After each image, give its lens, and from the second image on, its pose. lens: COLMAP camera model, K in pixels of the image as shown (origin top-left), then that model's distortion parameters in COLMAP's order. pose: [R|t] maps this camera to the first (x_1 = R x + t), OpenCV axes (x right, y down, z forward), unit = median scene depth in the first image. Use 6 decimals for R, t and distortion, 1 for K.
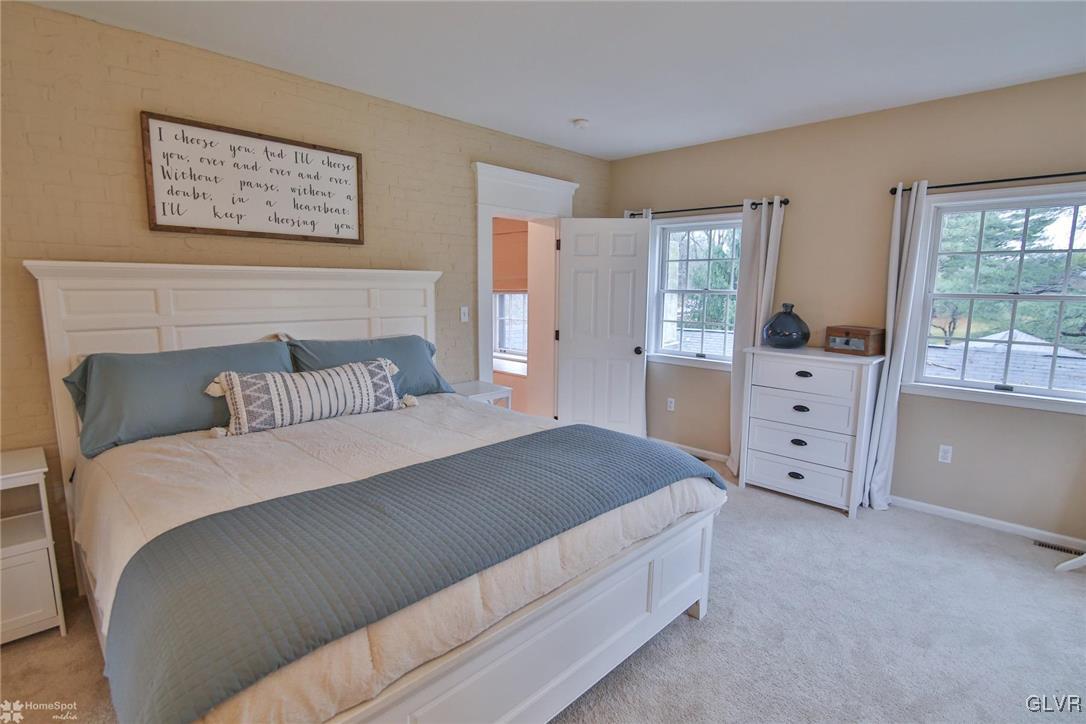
lens RADIAL K [[532.2, 0, 539.2], [0, 532.2, 366.4], [0, 0, 1]] dist [-0.015764, 0.000239]
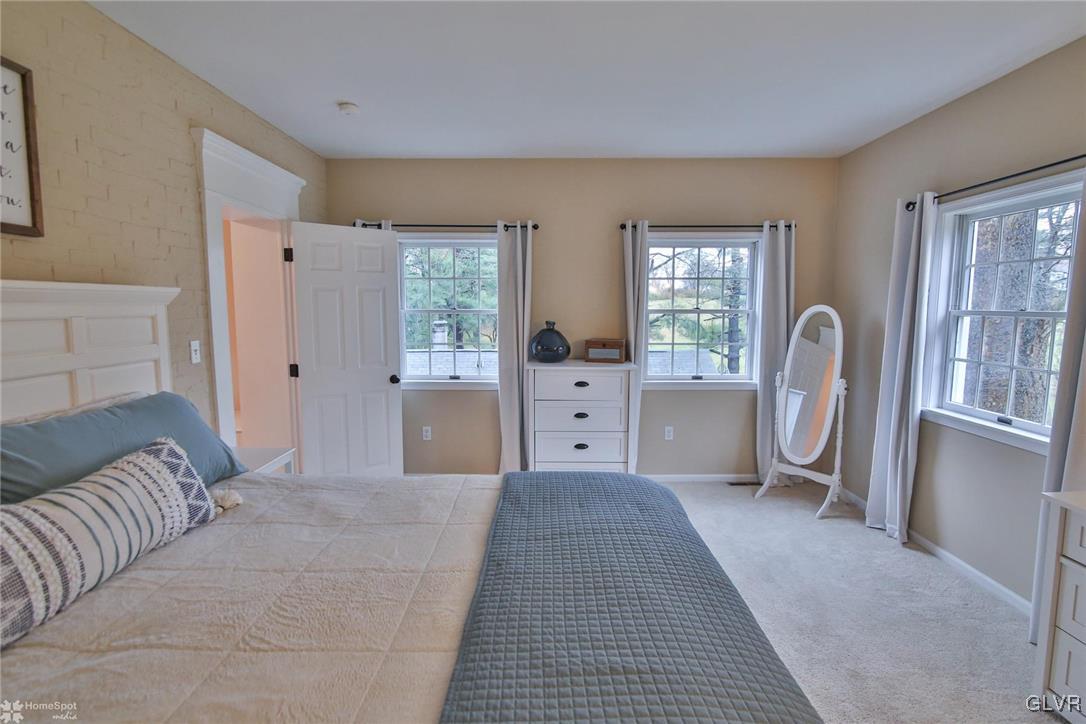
lens RADIAL K [[535.1, 0, 543.0], [0, 535.1, 362.0], [0, 0, 1]] dist [-0.019844, 0.000127]
pose [[0.712446, -0.082804, 0.696824, -0.320487], [0.112200, 0.993680, 0.003365, -0.042476], [-0.692699, 0.075786, 0.717234, 0.246797]]
